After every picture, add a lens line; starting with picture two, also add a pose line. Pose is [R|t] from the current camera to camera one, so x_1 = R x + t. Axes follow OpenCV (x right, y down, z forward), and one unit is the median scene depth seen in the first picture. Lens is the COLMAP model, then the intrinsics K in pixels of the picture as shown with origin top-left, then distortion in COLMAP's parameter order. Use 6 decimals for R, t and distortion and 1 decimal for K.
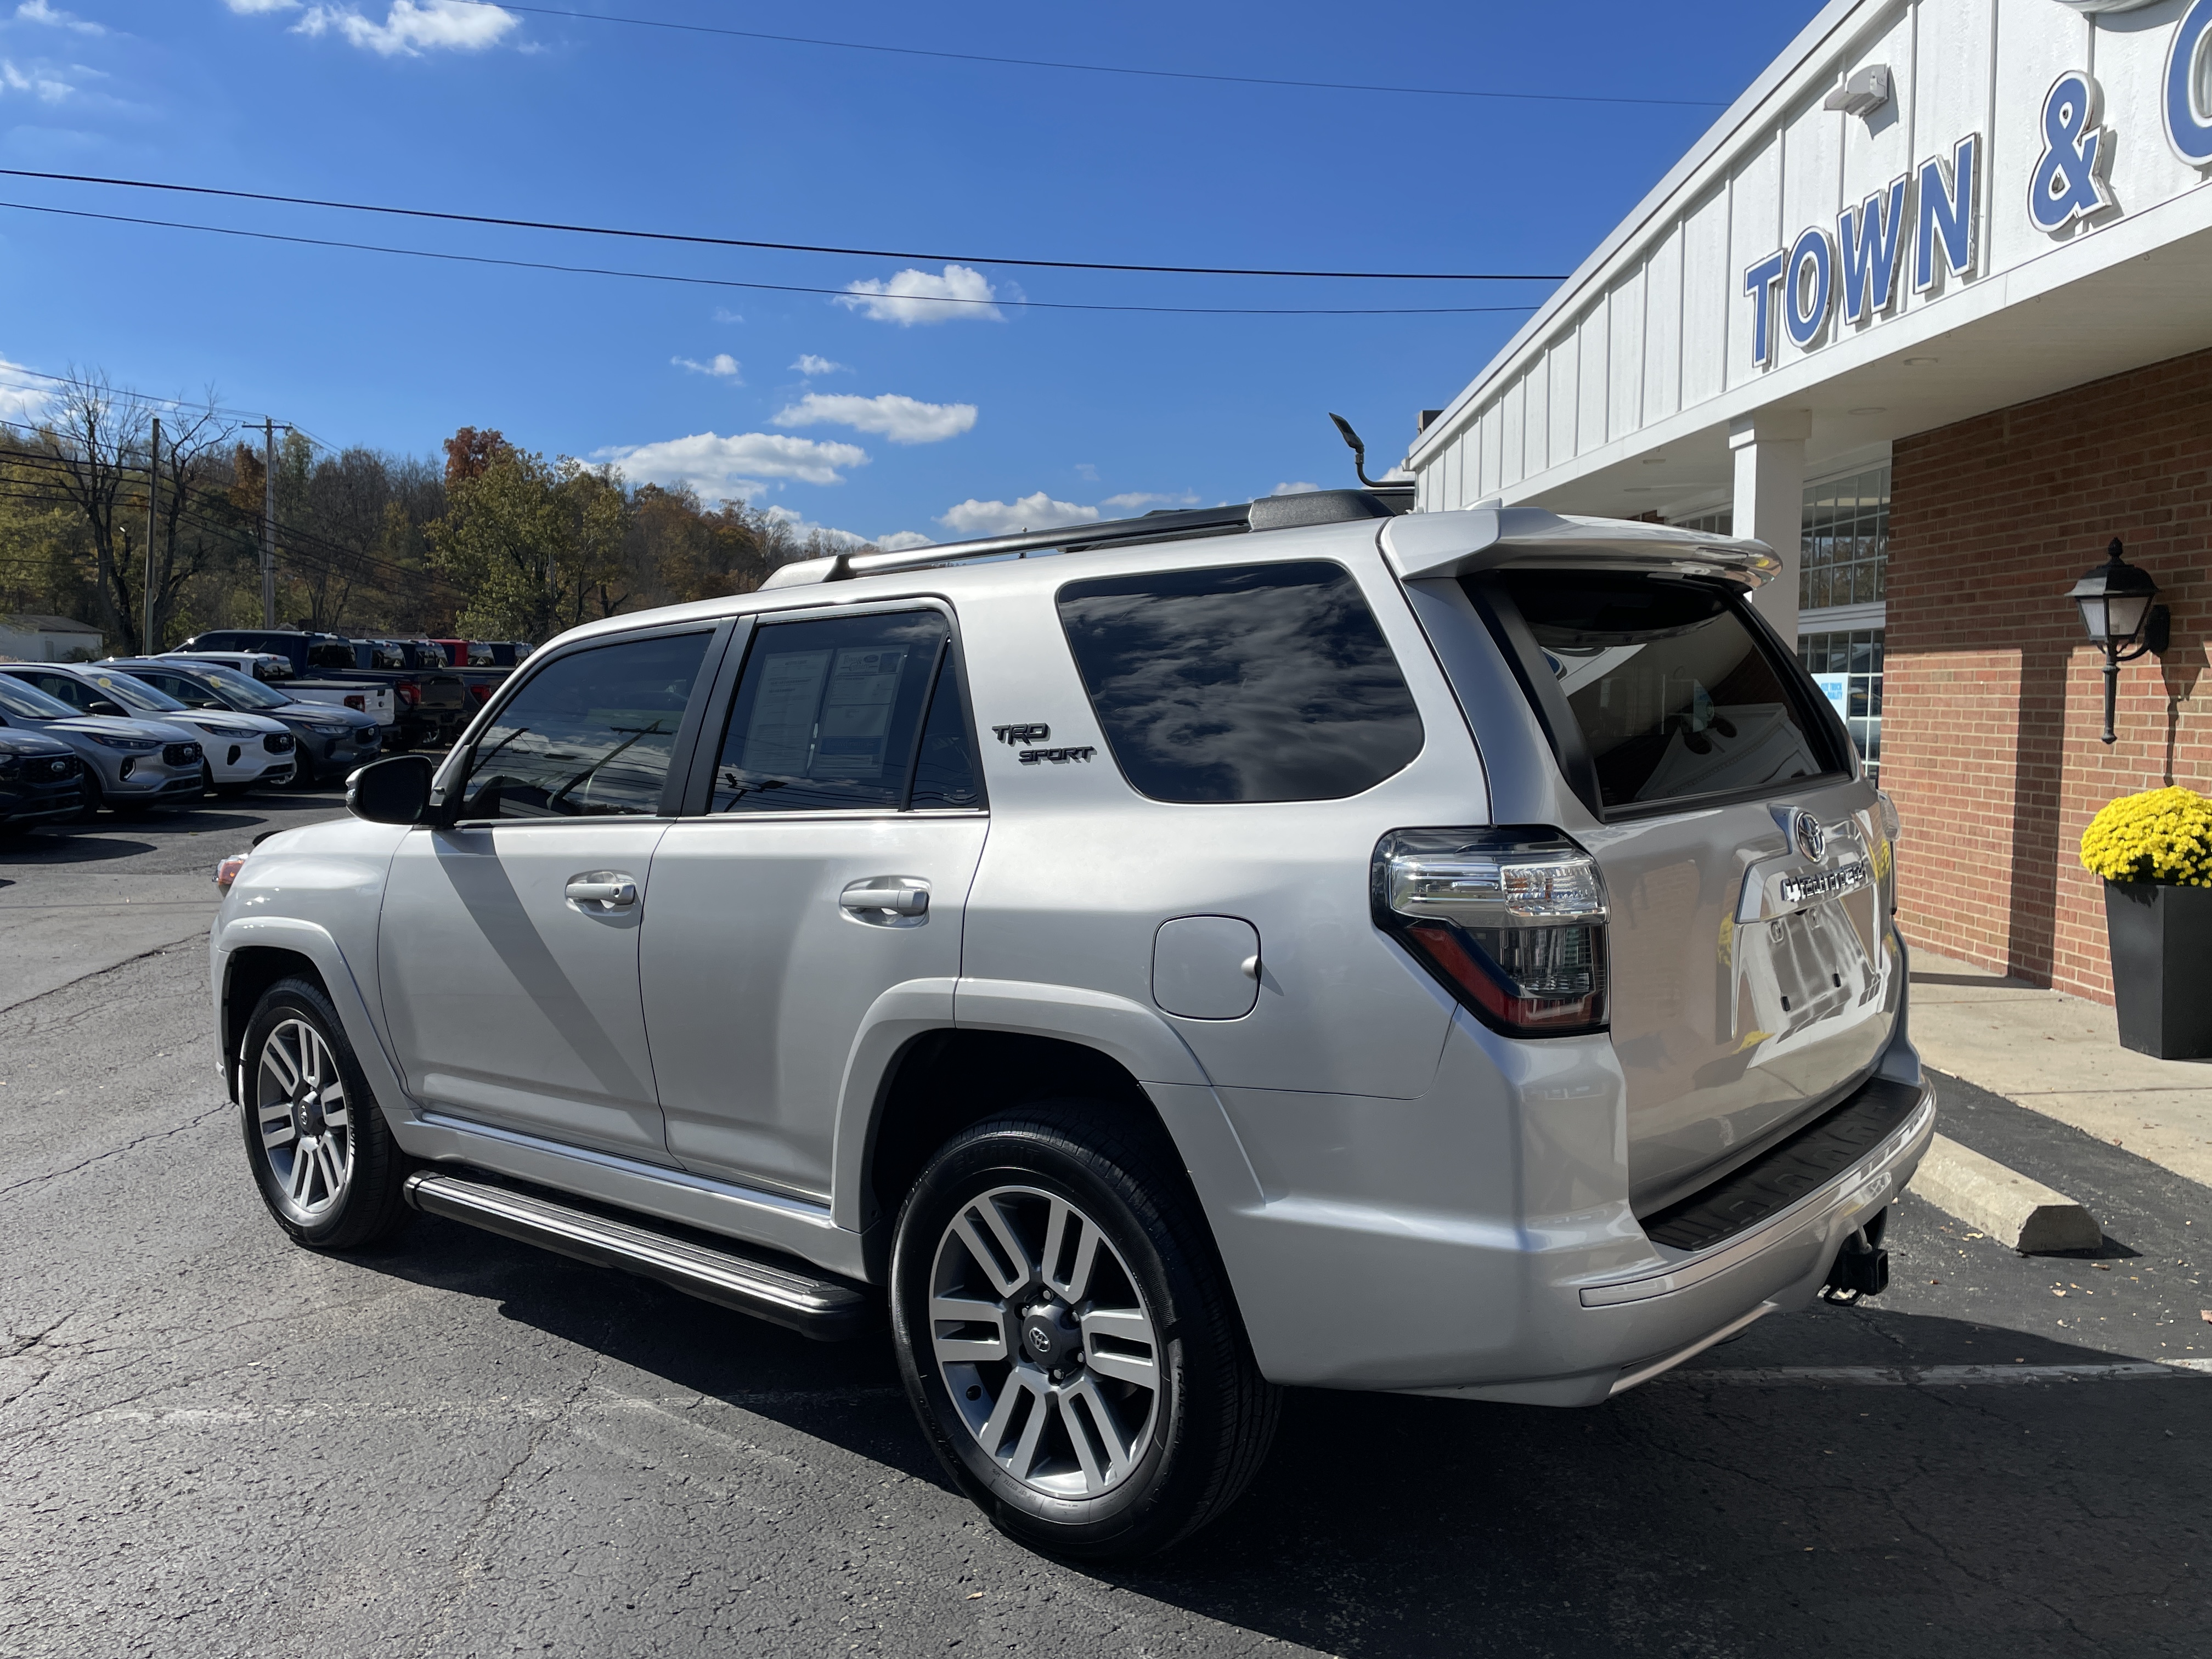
lens RADIAL K [[1666.7, 0, 1089.7], [0, 1666.7, 837.3], [0, 0, 1]] dist [0.136666, -0.181265]
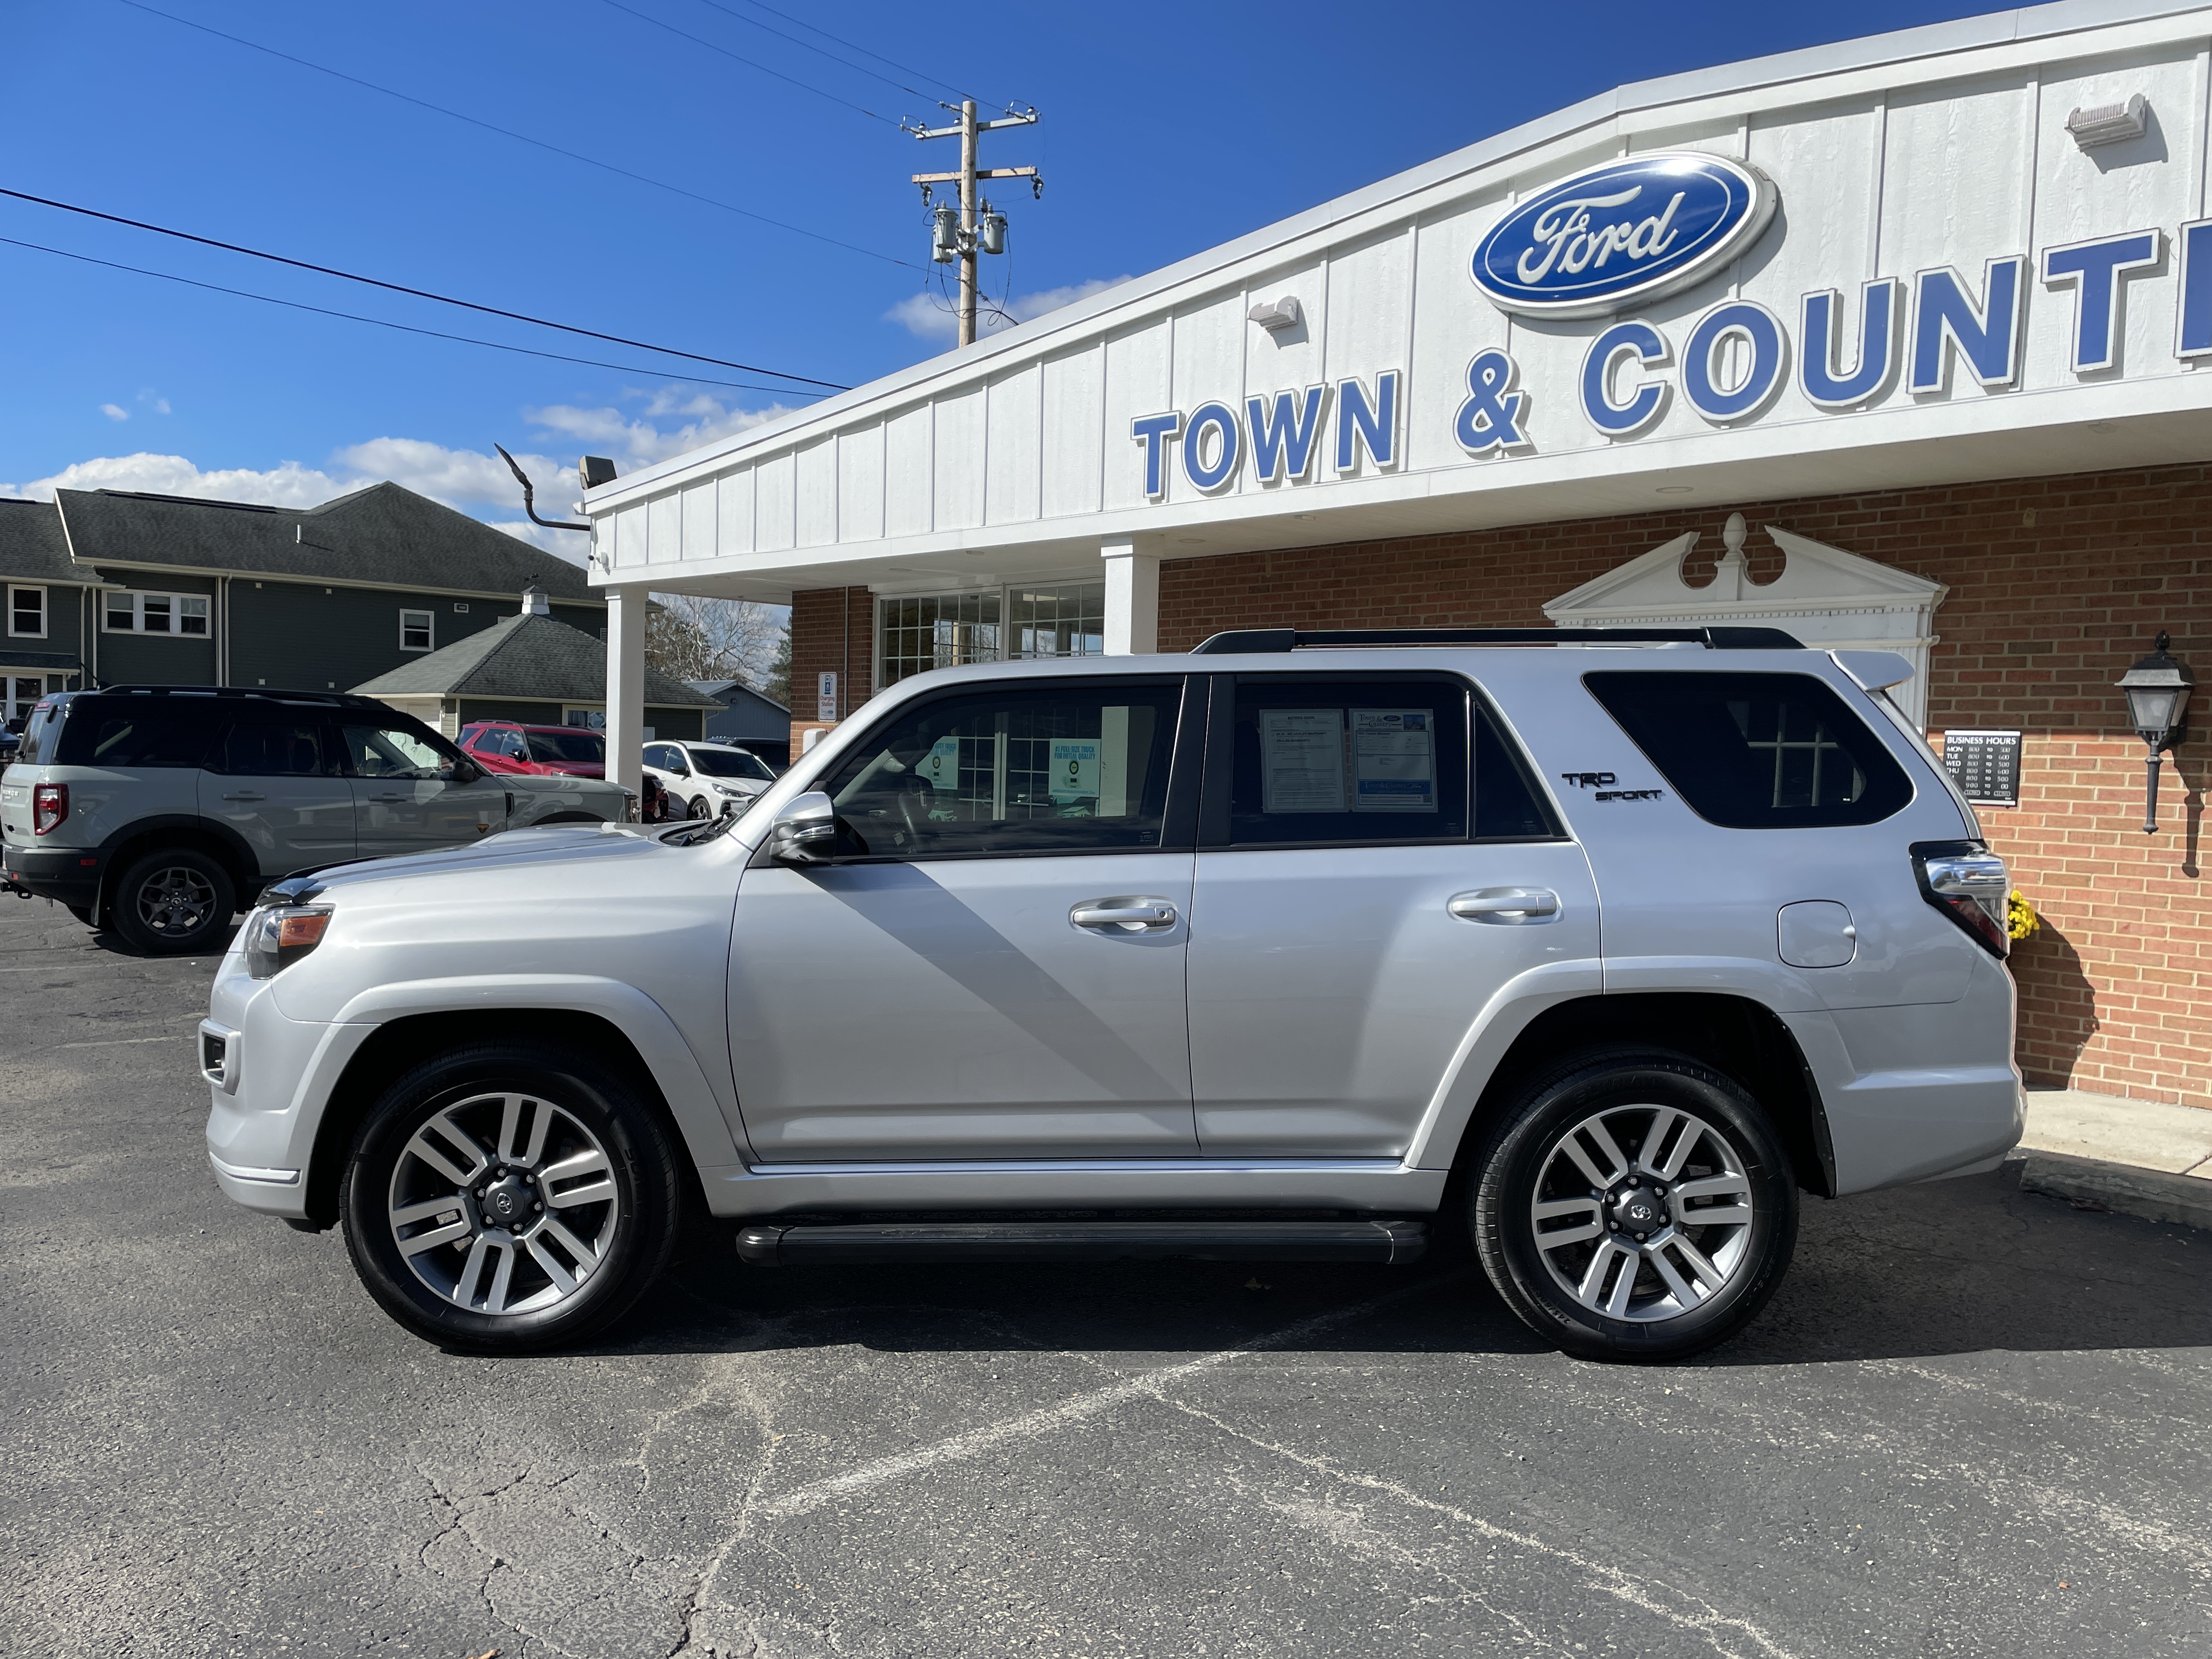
lens RADIAL K [[1679.2, 0, 1115.6], [0, 1679.2, 836.1], [0, 0, 1]] dist [0.094493, -0.121506]
pose [[0.750460, -0.004707, 0.660900, -0.522845], [0.023996, 0.999509, -0.020129, 0.001272], [-0.660481, 0.030966, 0.750204, 0.089485]]
